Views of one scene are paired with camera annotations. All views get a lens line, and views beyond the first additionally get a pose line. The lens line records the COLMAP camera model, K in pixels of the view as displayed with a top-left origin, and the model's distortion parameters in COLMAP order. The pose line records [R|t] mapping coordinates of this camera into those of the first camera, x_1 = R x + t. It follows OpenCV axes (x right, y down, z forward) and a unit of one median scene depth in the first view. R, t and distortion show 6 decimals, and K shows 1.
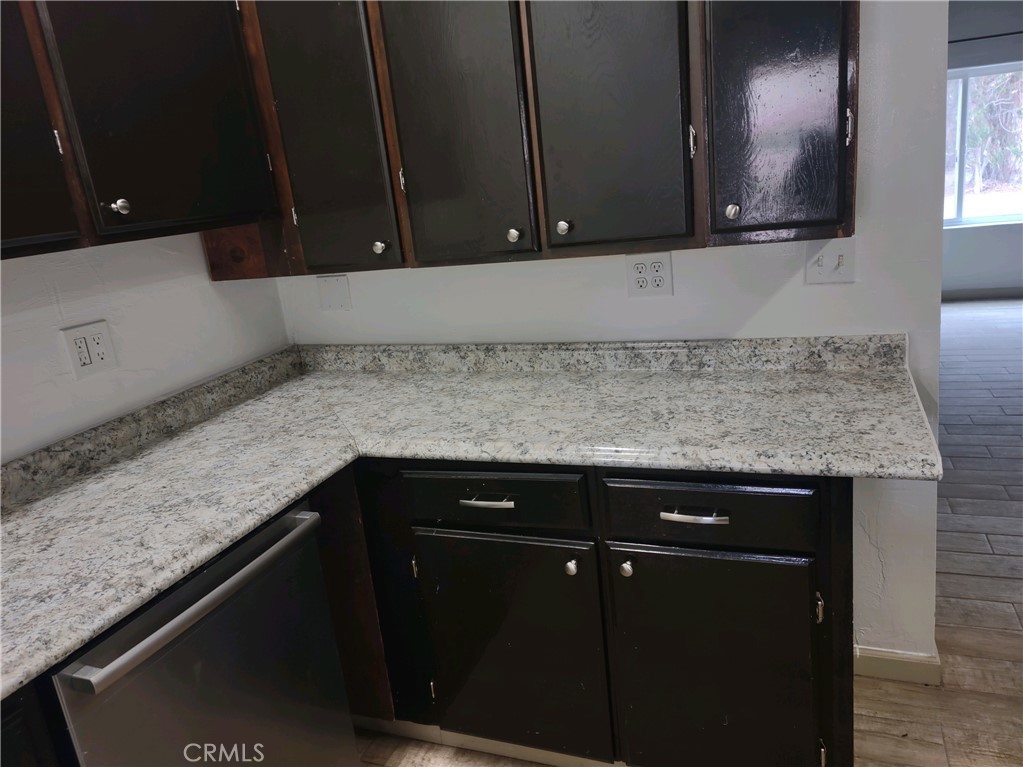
lens RADIAL K [[739.7, 0, 511.5], [0, 739.7, 383.5], [0, 0, 1]] dist [0.069723, -0.047603]
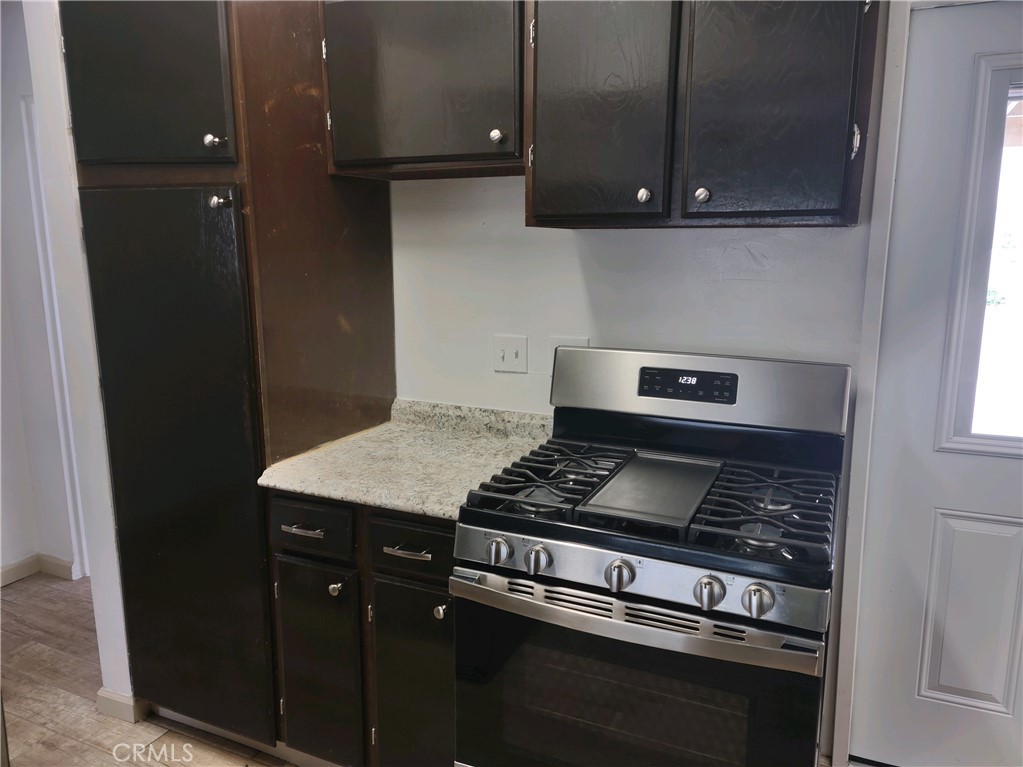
lens RADIAL K [[739.7, 0, 511.5], [0, 739.7, 383.5], [0, 0, 1]] dist [0.069723, -0.047603]
pose [[-0.992433, 0.098408, 0.073441, 0.079550], [0.120385, 0.897596, 0.424062, -0.551715], [-0.024189, 0.429695, -0.902650, 1.926863]]
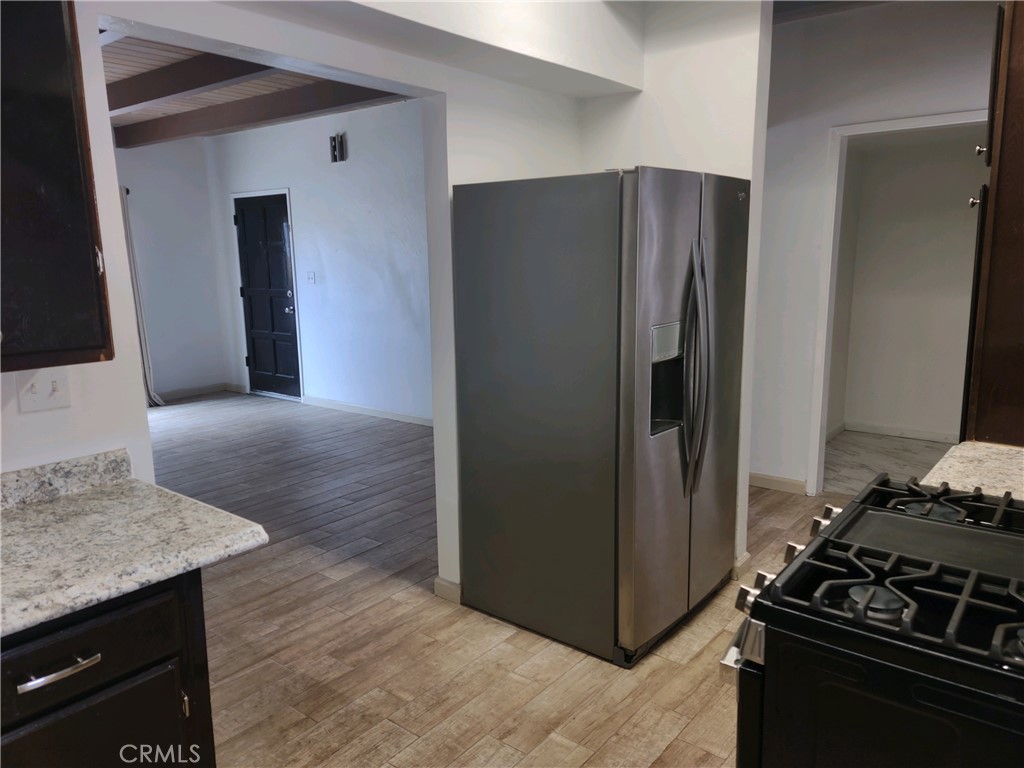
lens RADIAL K [[740.4, 0, 512.0], [0, 740.4, 384.0], [0, 0, 1]] dist [0.069723, -0.047603]
pose [[0.297560, -0.061534, 0.952718, -0.345367], [0.229688, 0.973224, -0.008880, -0.017801], [-0.926661, 0.221471, 0.303726, 0.125744]]
